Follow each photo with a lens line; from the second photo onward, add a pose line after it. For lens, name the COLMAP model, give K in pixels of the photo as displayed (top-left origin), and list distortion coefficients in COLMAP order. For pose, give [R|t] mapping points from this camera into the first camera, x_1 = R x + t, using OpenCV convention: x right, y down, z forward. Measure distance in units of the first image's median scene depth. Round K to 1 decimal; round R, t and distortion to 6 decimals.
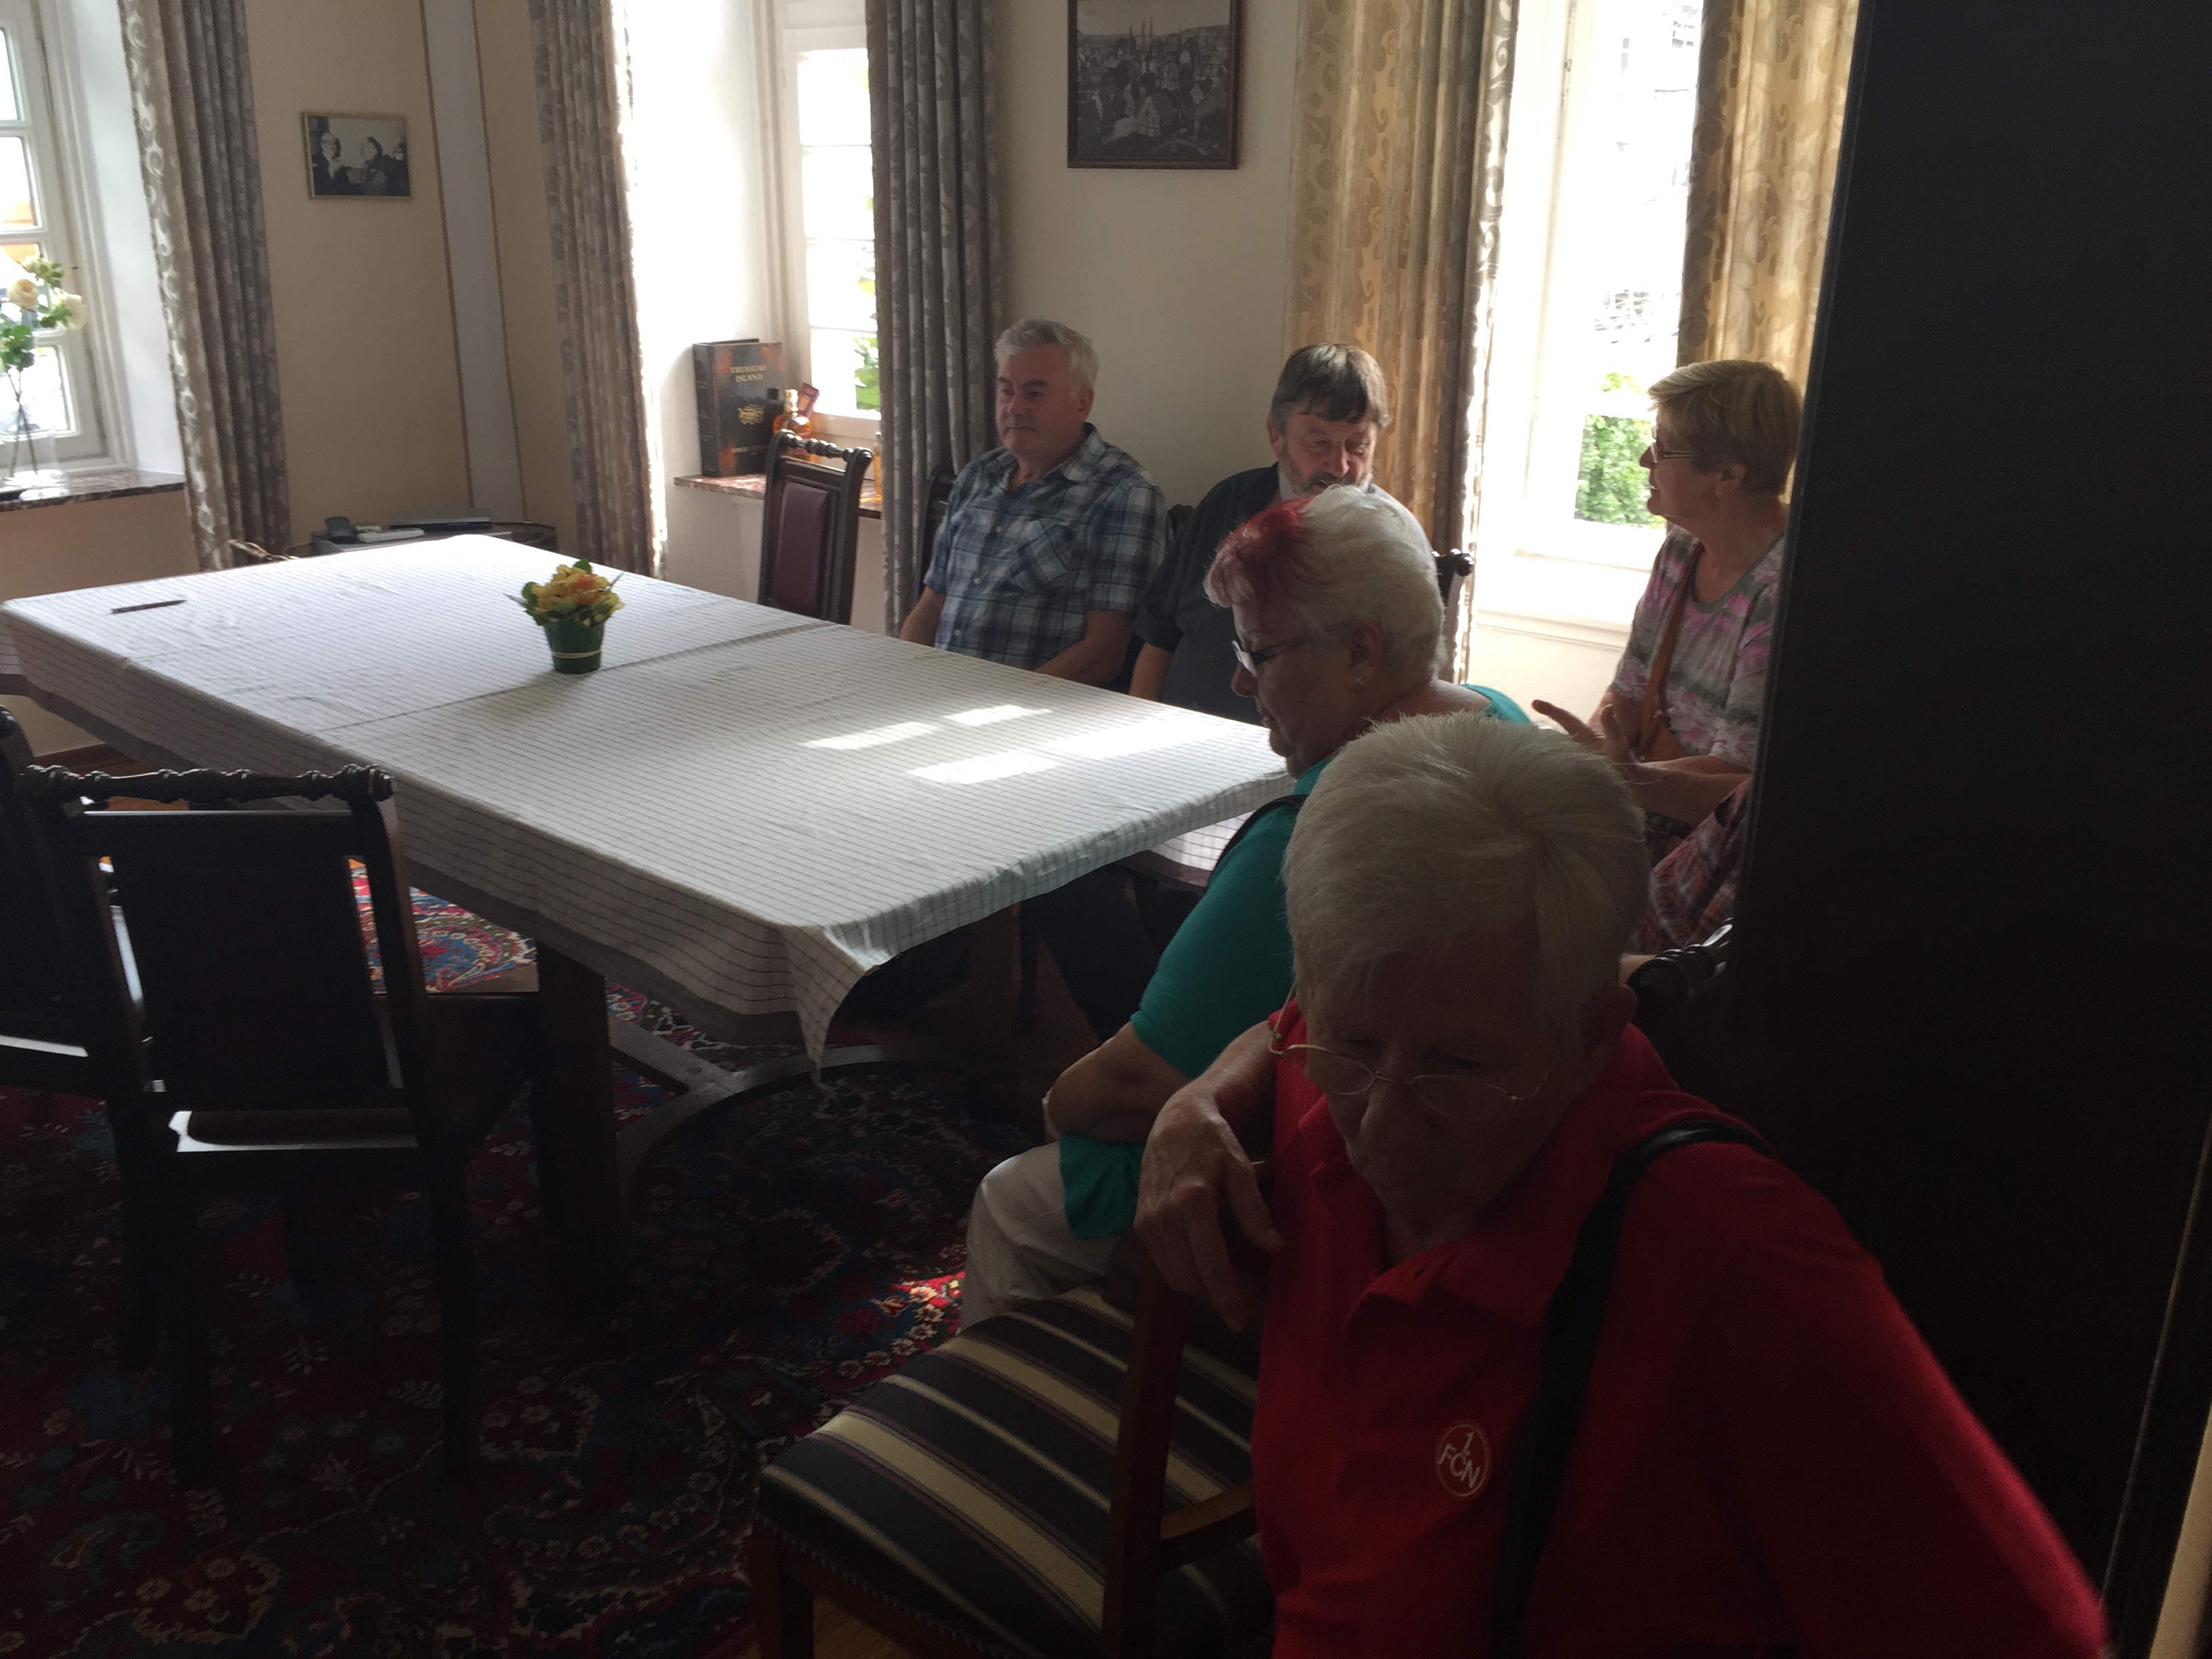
lens RADIAL K [[1909.0, 0, 1090.5], [0, 1909.0, 808.6], [0, 0, 1]] dist [0.085550, -0.116273]
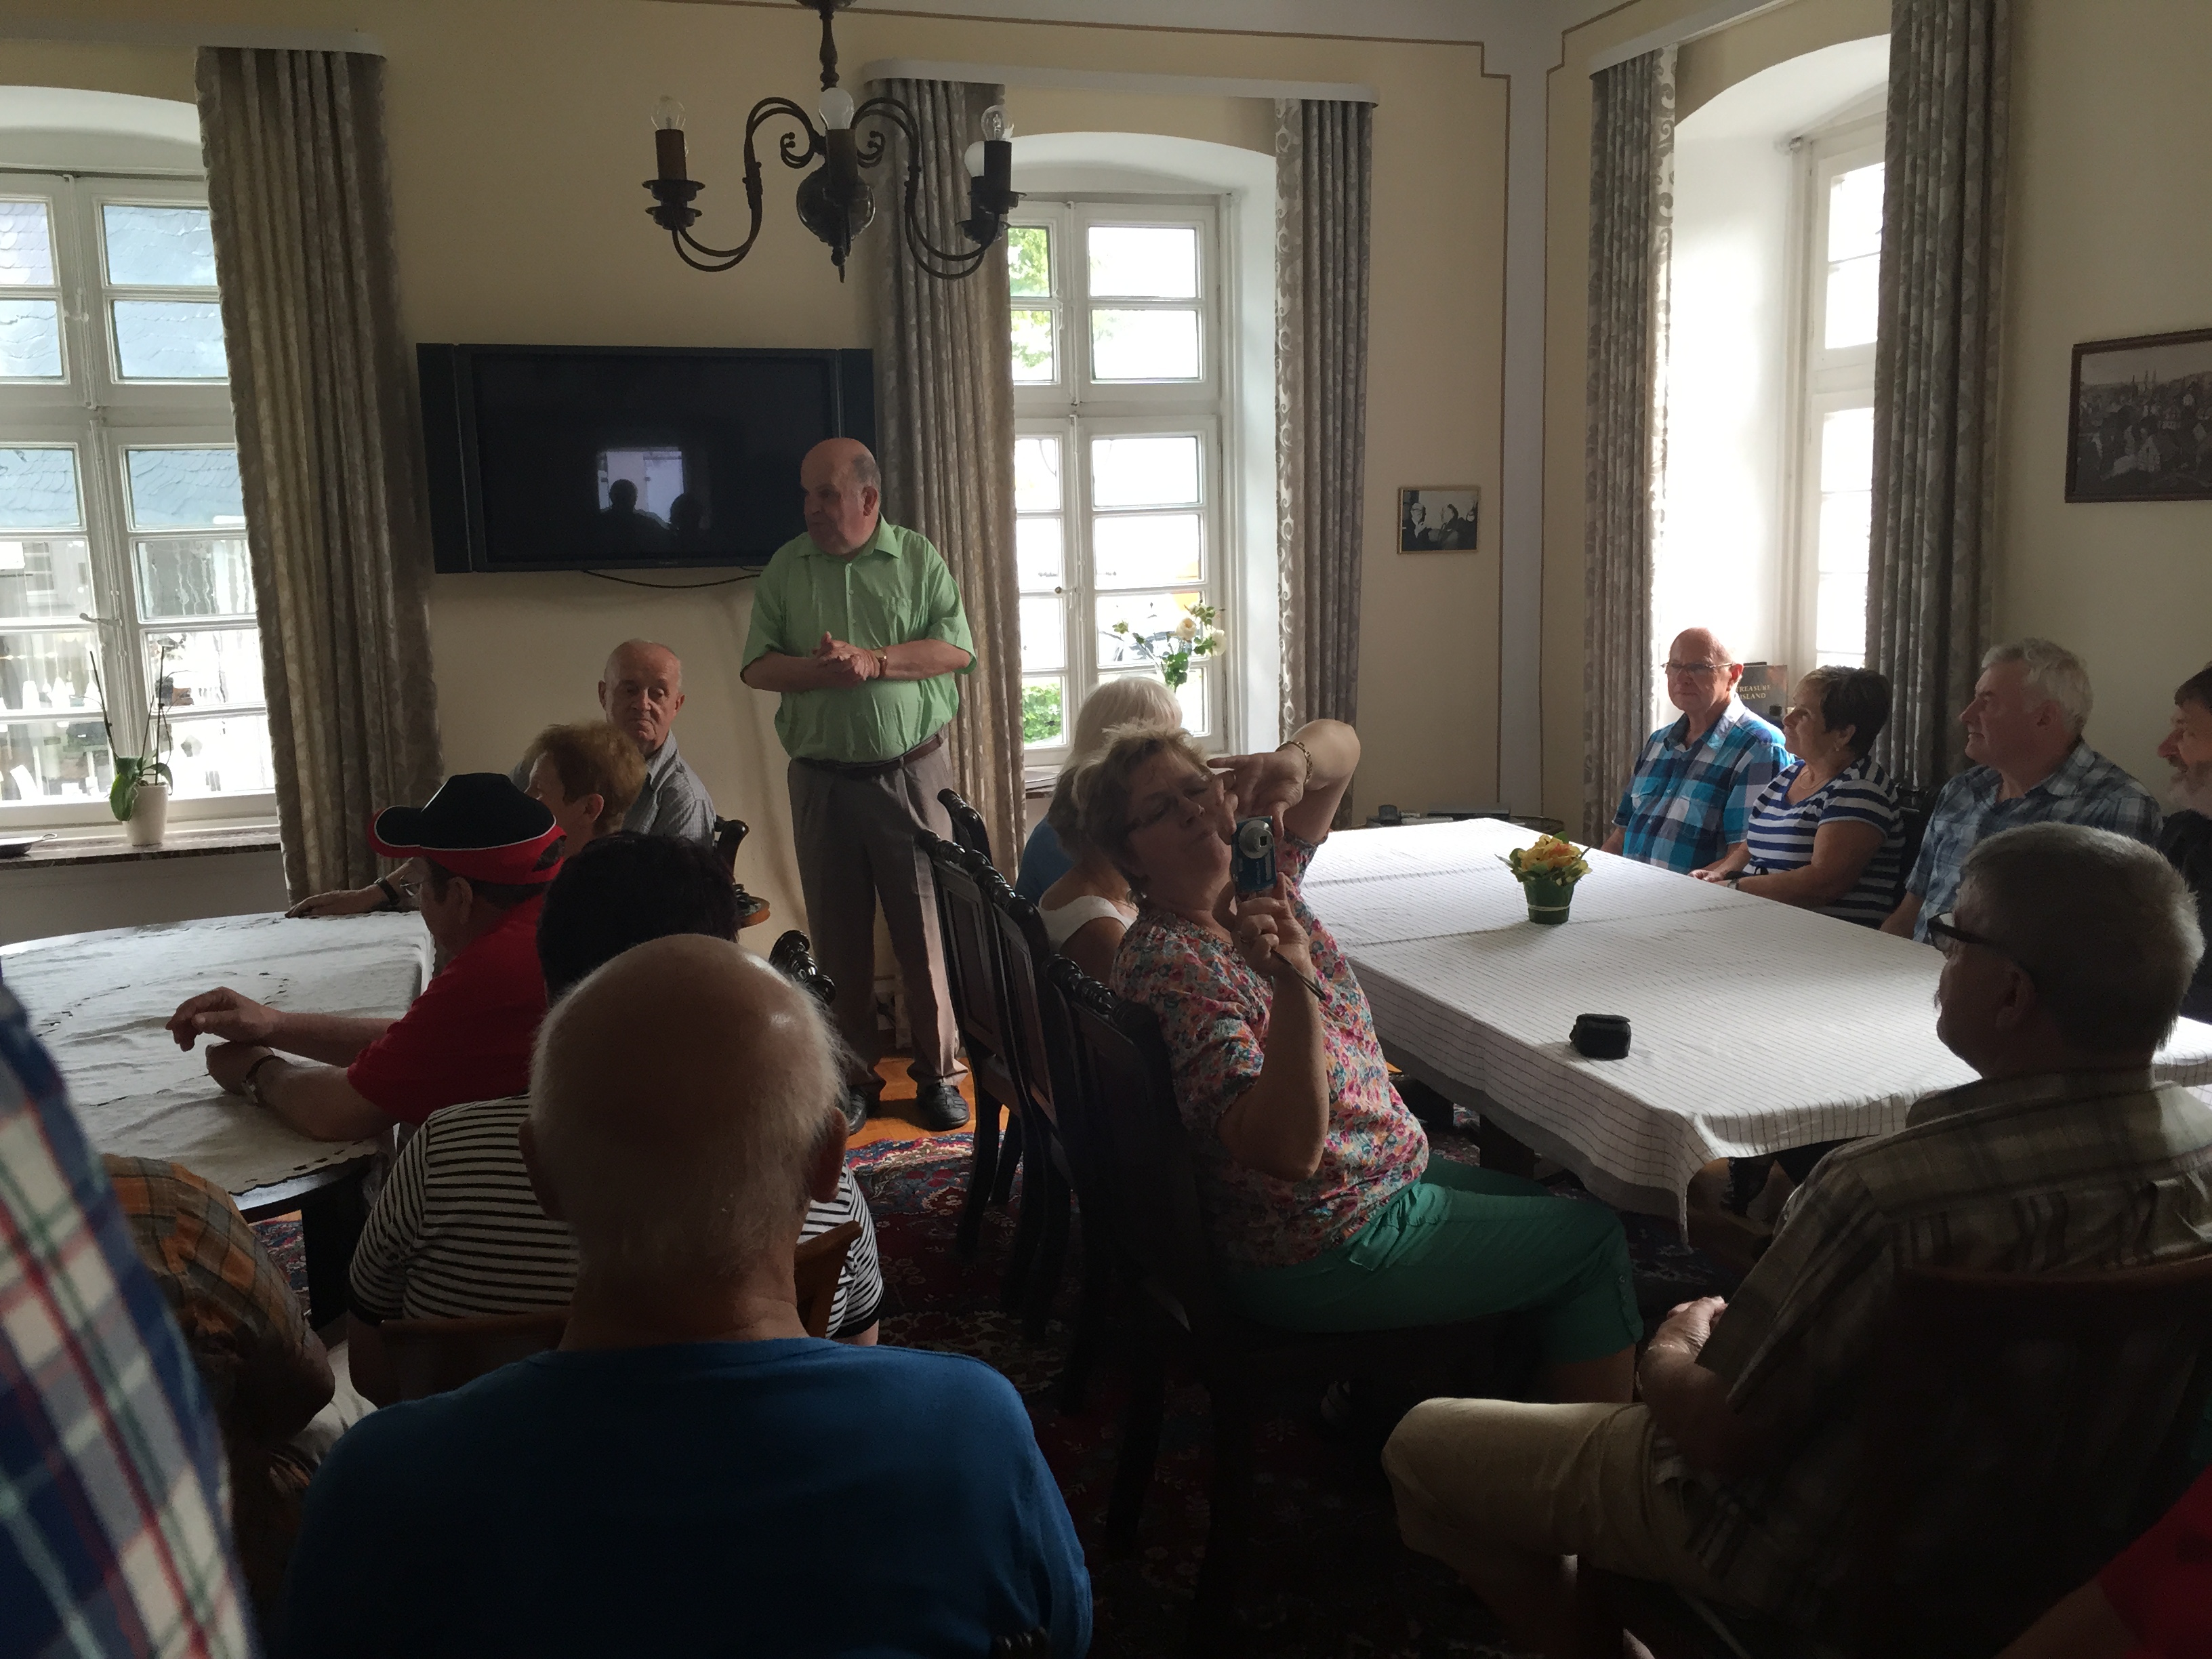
lens RADIAL K [[1909.0, 0, 1098.8], [0, 1909.0, 812.7], [0, 0, 1]] dist [0.085550, -0.116273]
pose [[0.861420, 0.045094, -0.505888, 0.067718], [-0.129127, 0.982766, -0.132274, 0.039677], [0.491205, 0.179267, 0.852397, -0.125066]]
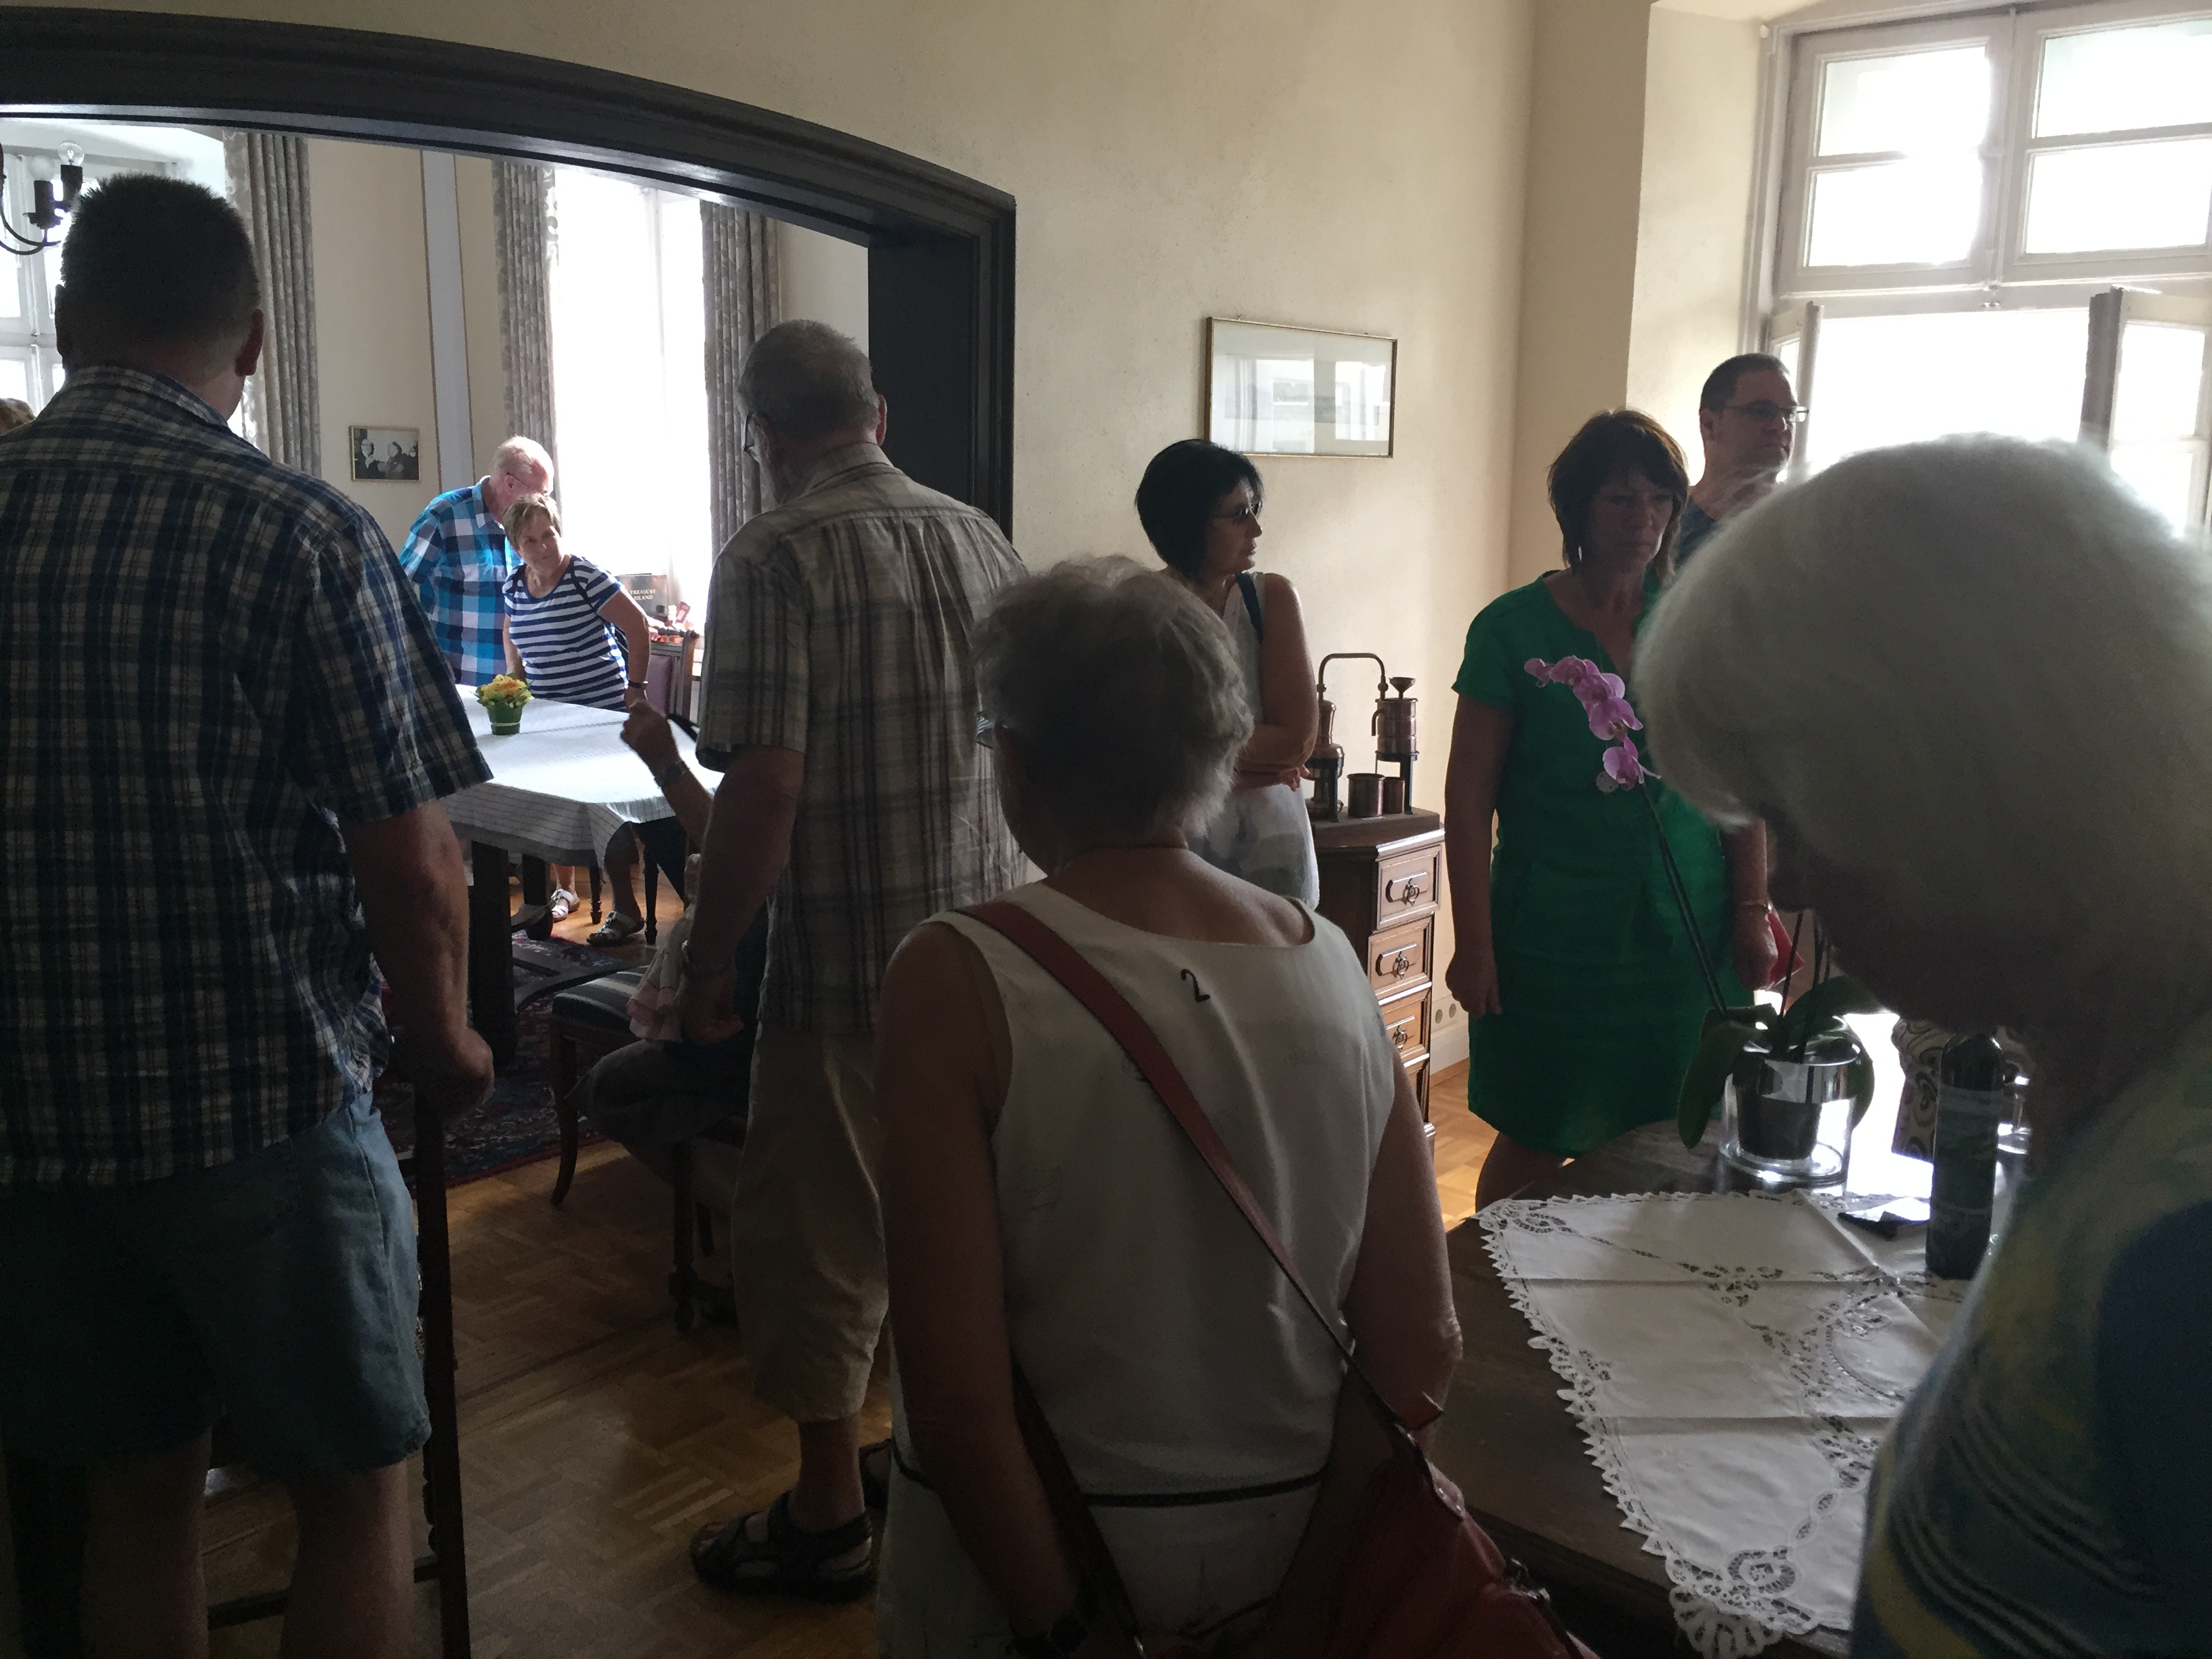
lens RADIAL K [[1909.0, 0, 1110.8], [0, 1909.0, 828.7], [0, 0, 1]] dist [0.085550, -0.116273]
pose [[0.999763, 0.001245, 0.021741, 0.175060], [0.001717, 0.990749, -0.135693, 0.178339], [-0.021709, 0.135698, 0.990512, -0.524138]]
